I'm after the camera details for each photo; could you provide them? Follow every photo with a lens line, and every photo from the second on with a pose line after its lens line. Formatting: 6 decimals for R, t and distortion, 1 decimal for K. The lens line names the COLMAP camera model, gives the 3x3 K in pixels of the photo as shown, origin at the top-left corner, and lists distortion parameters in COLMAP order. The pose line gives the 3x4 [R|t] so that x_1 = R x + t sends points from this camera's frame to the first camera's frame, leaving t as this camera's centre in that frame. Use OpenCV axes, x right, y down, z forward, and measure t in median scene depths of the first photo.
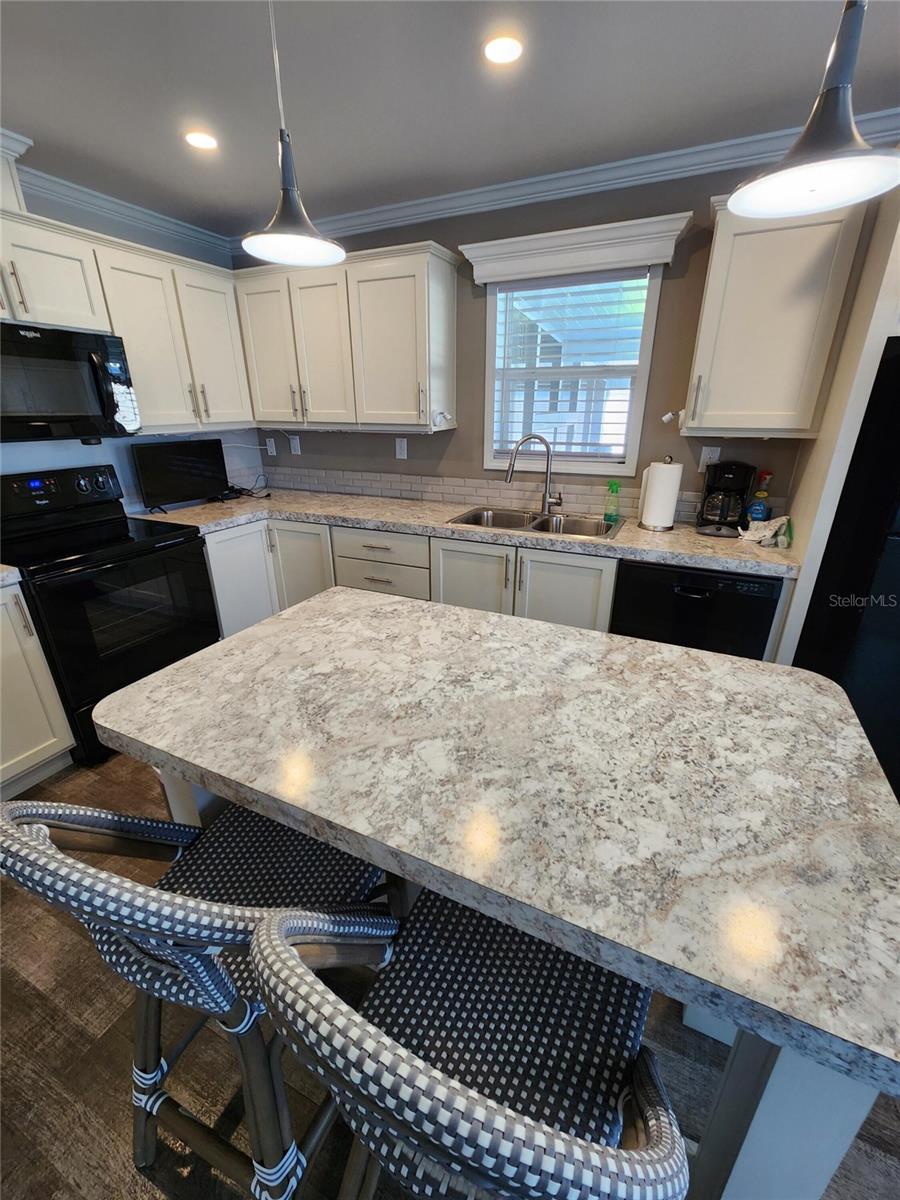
lens RADIAL K [[492.0, 0, 439.5], [0, 492.0, 607.4], [0, 0, 1]] dist [0.003932, -0.002528]
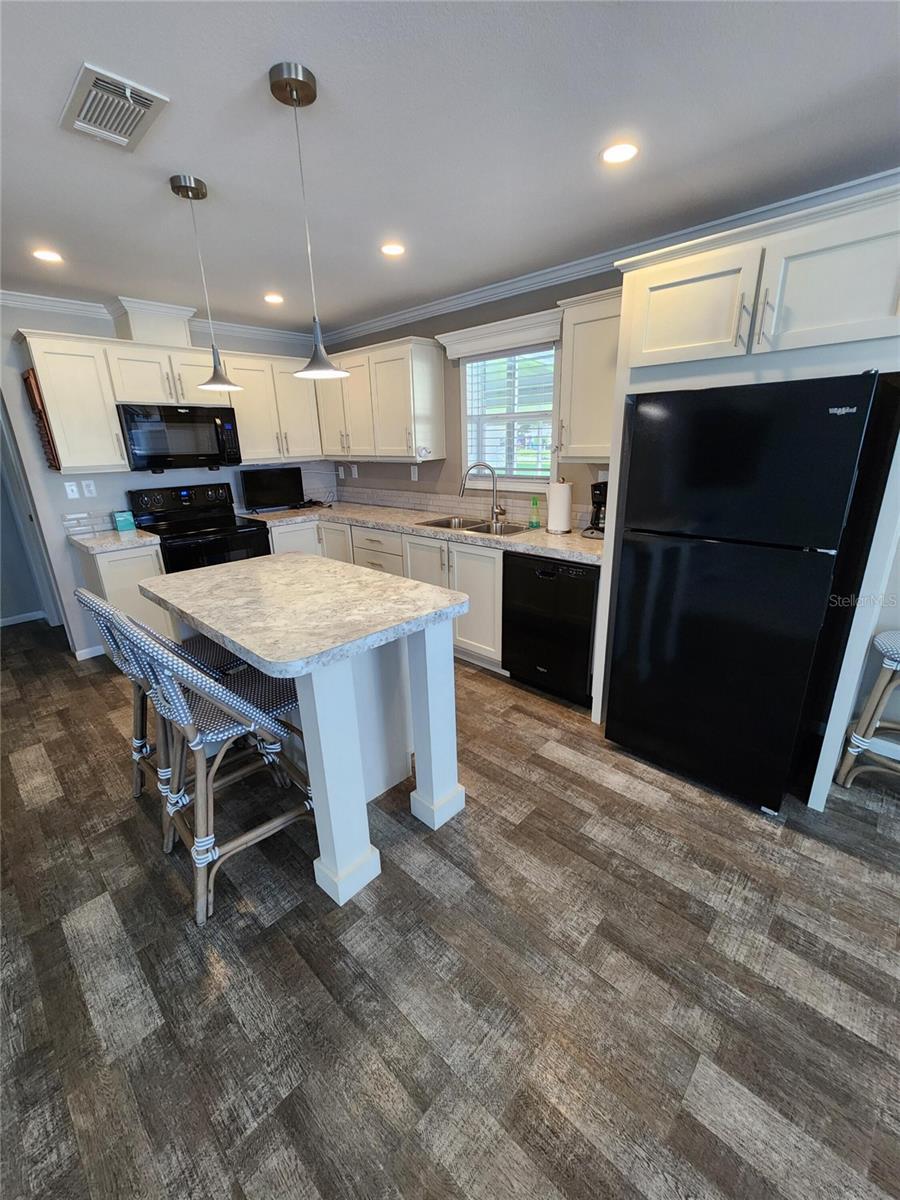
lens RADIAL K [[492.0, 0, 438.8], [0, 492.0, 600.6], [0, 0, 1]] dist [0.003932, -0.002528]
pose [[0.946706, 0.079210, -0.312209, 0.539954], [-0.100179, 0.993626, -0.051679, 0.112478], [0.306125, 0.080201, 0.948607, -0.301423]]
